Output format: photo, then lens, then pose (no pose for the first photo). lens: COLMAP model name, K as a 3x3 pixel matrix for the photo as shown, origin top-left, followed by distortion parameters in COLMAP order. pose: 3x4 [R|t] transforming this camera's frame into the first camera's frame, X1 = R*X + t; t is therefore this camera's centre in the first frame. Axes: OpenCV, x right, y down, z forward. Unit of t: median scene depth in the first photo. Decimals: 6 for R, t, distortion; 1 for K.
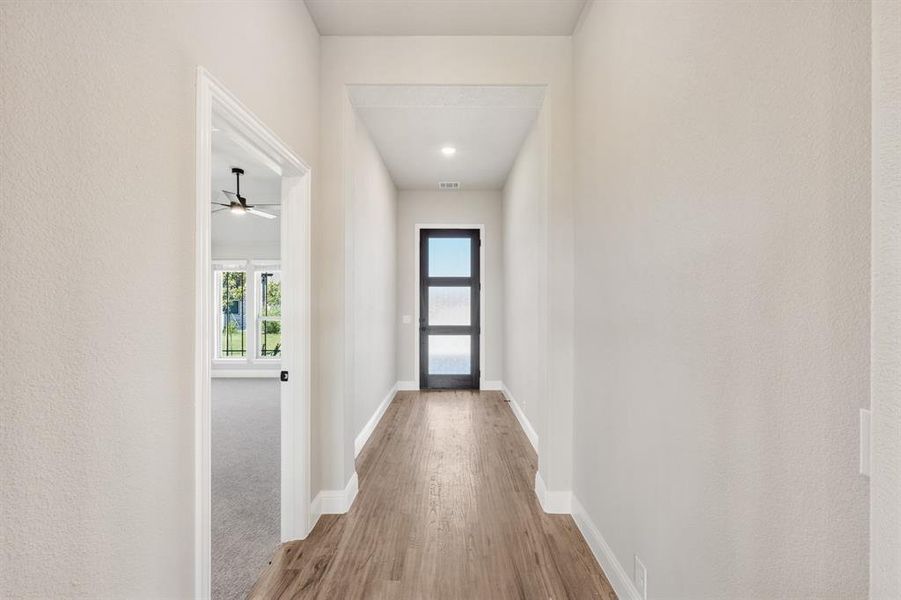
lens RADIAL K [[365.7, 0, 446.7], [0, 365.7, 299.9], [0, 0, 1]] dist [-0.000912, 0.000018]
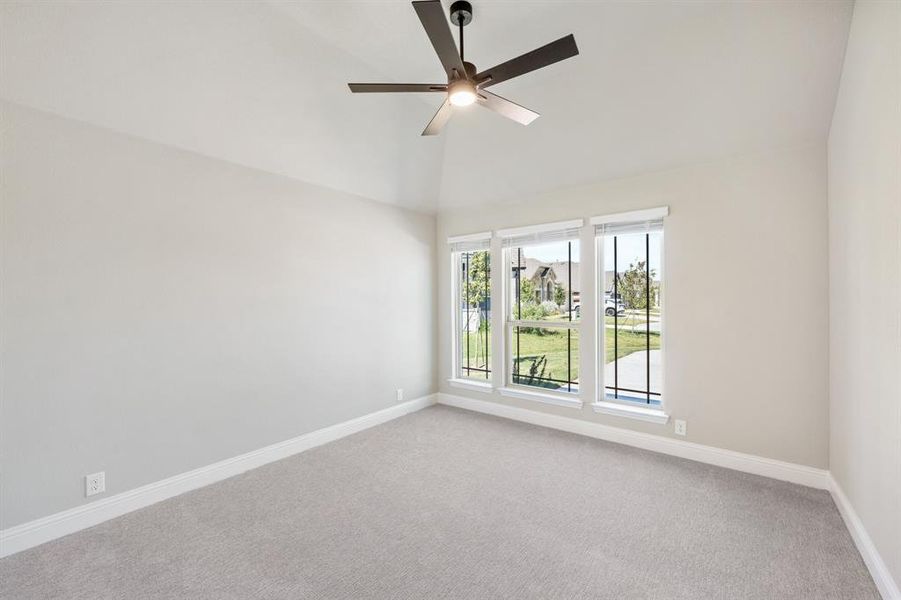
lens RADIAL K [[365.7, 0, 451.8], [0, 365.7, 299.9], [0, 0, 1]] dist [-0.000912, 0.000018]
pose [[0.800983, 0.000052, -0.598687, -0.215027], [0.005296, 0.999960, 0.007171, 0.006294], [0.598664, -0.008914, 0.800951, 0.436336]]
